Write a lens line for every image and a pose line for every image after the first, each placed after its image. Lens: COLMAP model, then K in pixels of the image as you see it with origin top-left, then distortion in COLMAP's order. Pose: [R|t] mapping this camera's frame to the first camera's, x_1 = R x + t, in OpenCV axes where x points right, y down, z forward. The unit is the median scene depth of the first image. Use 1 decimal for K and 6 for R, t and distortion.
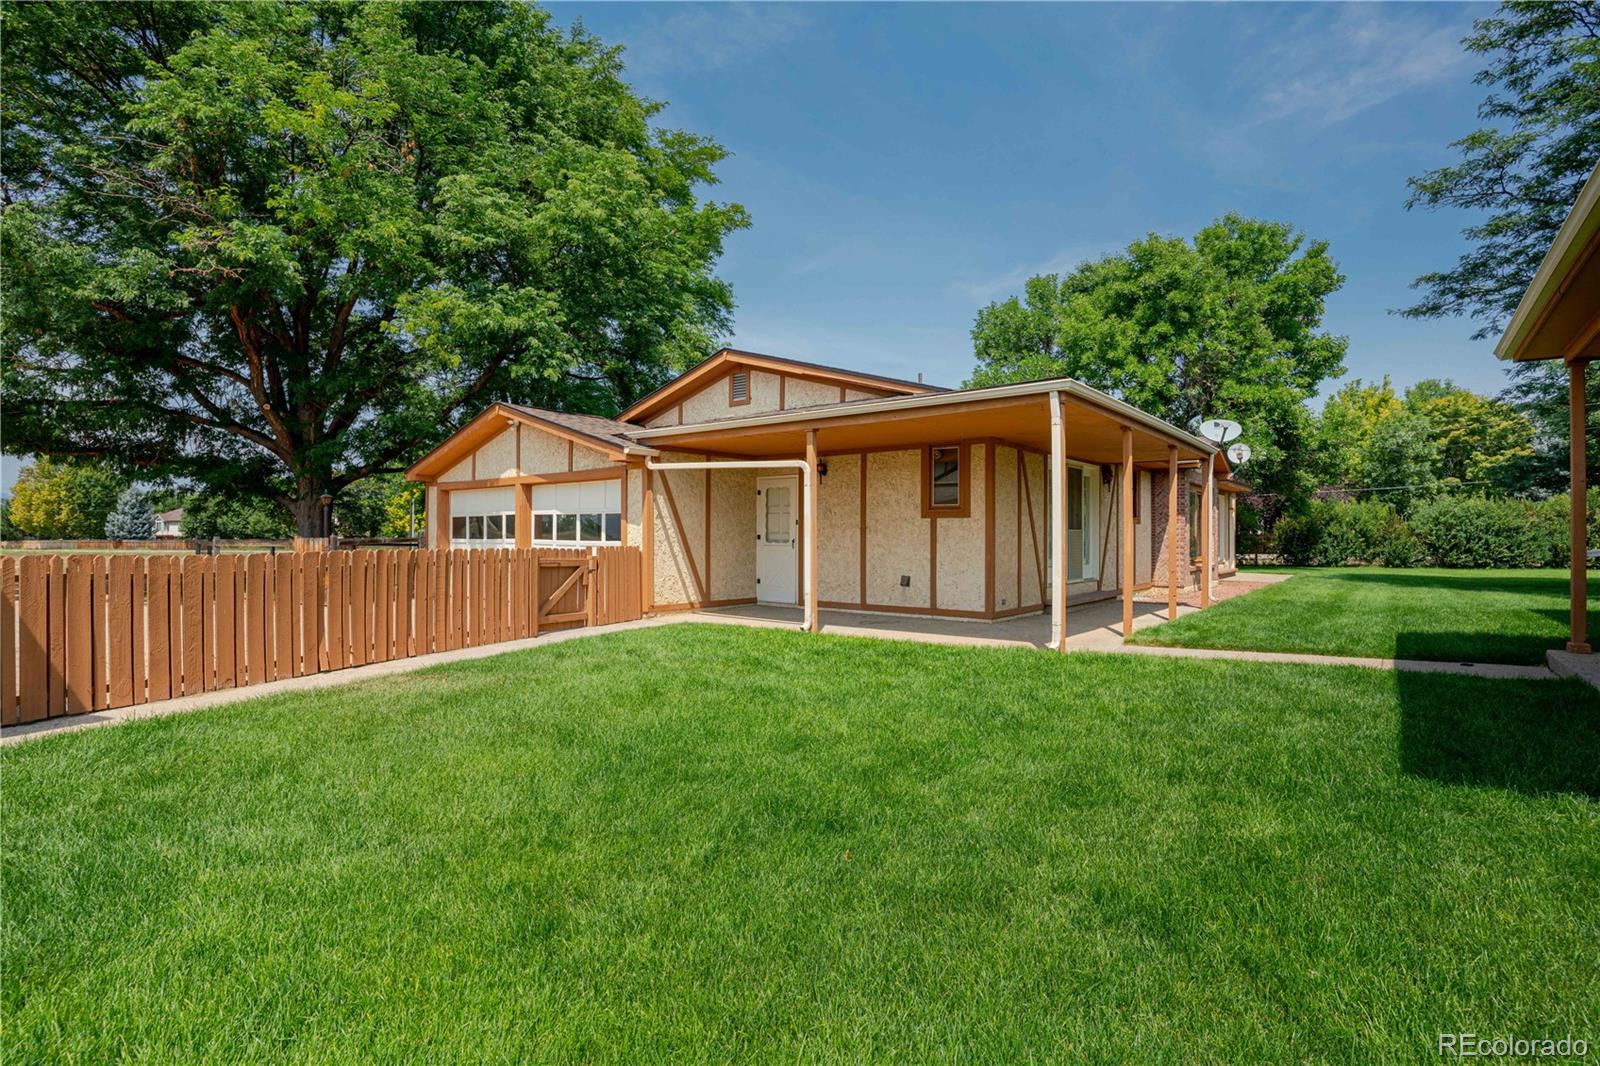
lens RADIAL K [[765.8, 0, 800.0], [0, 765.8, 533.0], [0, 0, 1]] dist [-0.028108, 0.000466]
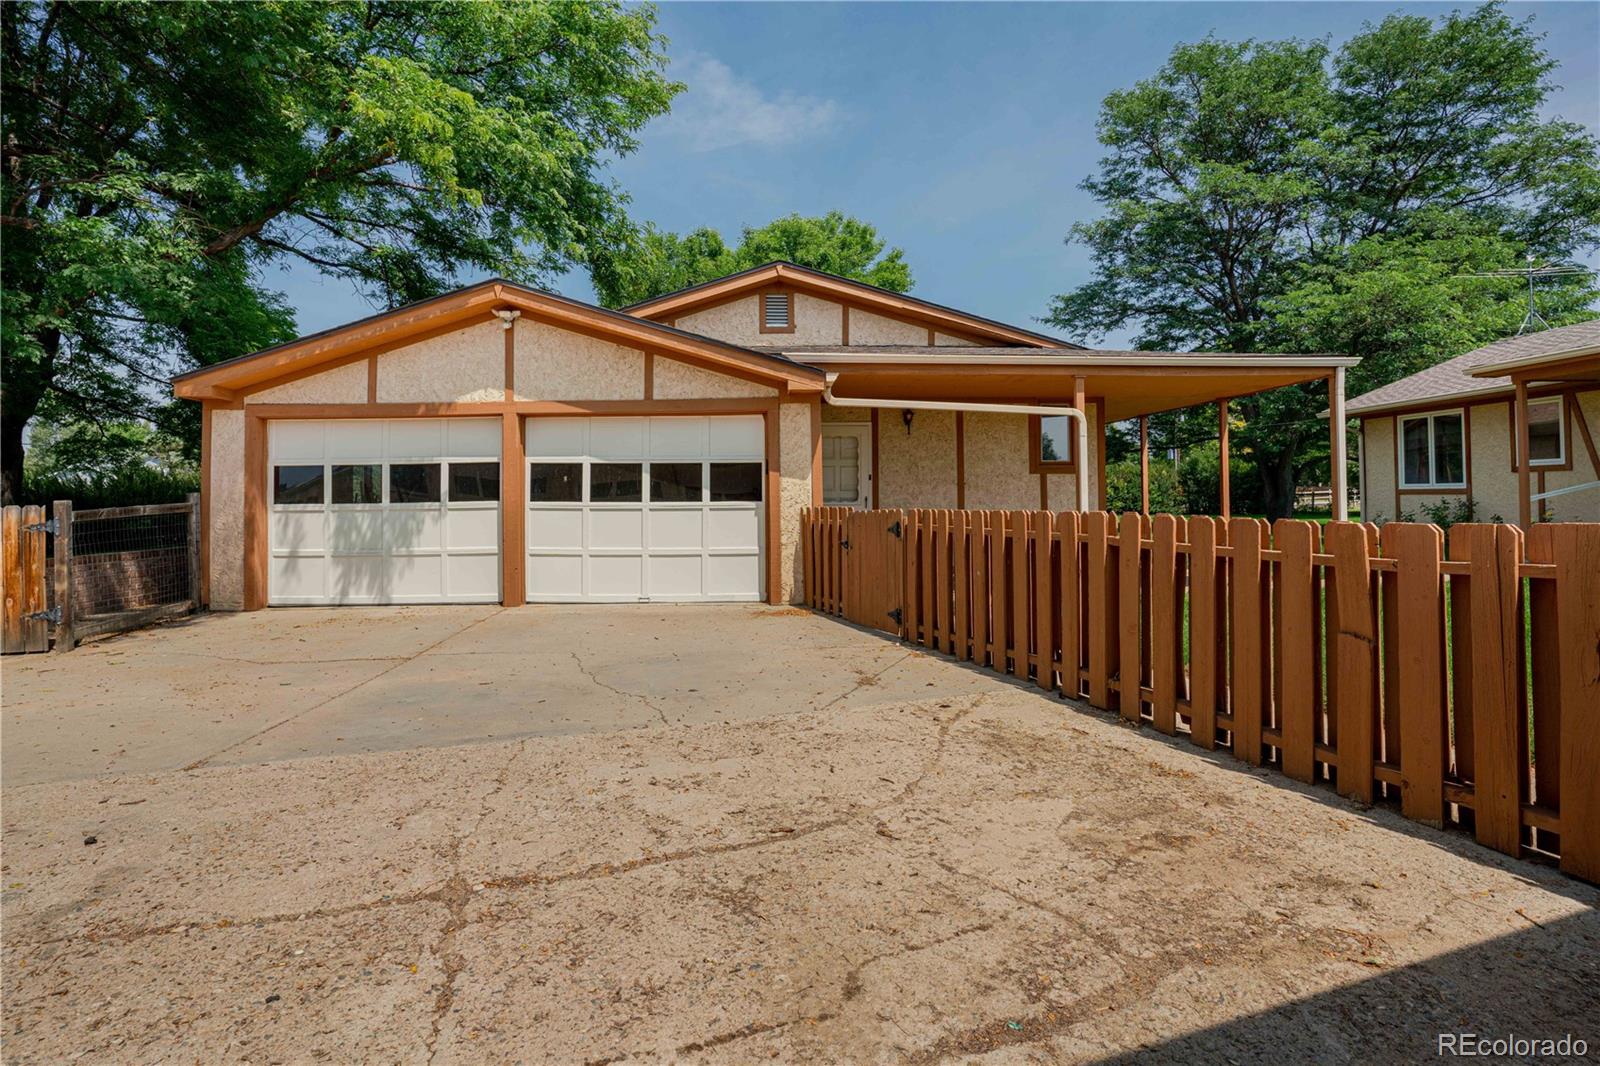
lens RADIAL K [[795.5, 0, 757.6], [0, 795.5, 494.1], [0, 0, 1]] dist [-0.031630, 0.000743]
pose [[0.770868, -0.005978, 0.636967, -0.587778], [0.005533, 0.999981, 0.002689, 0.001573], [-0.636971, 0.001452, 0.770886, 0.337752]]
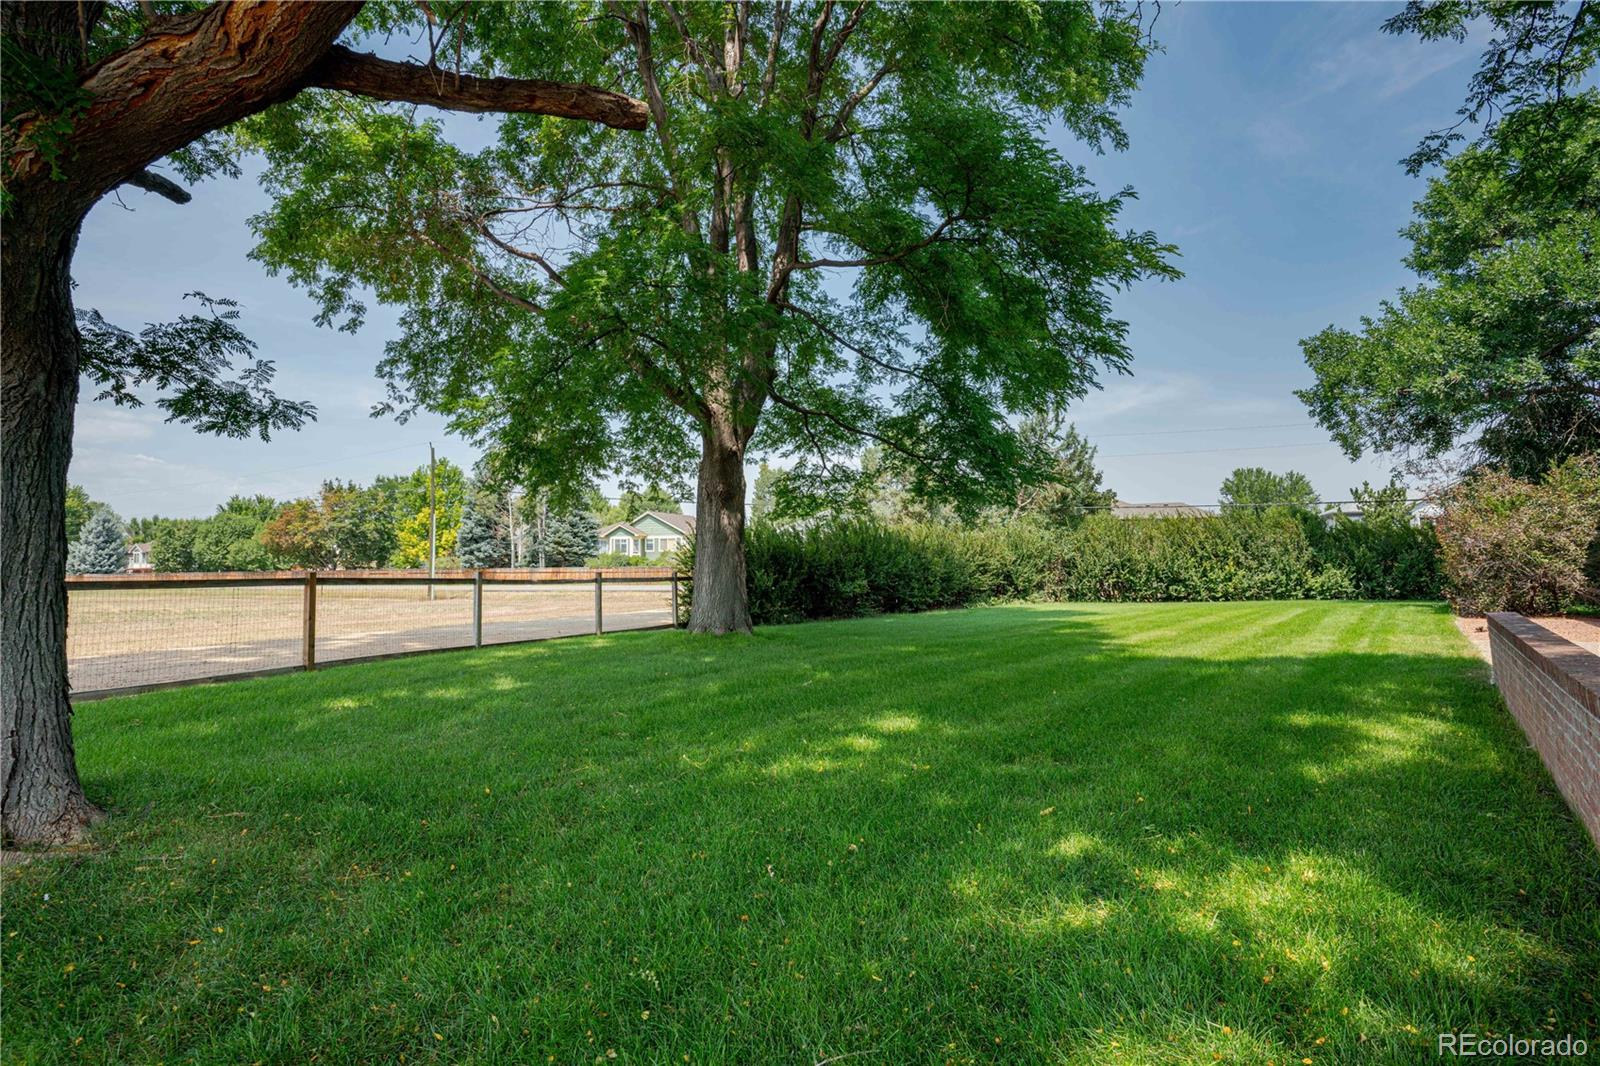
lens RADIAL K [[790.1, 0, 791.9], [0, 790.1, 525.9], [0, 0, 1]] dist [-0.078865, 0.032948]
pose [[0.999610, -0.020461, -0.019009, -0.633096], [0.019752, 0.999129, -0.036749, 0.012706], [0.019744, 0.036359, 0.999144, 1.174574]]
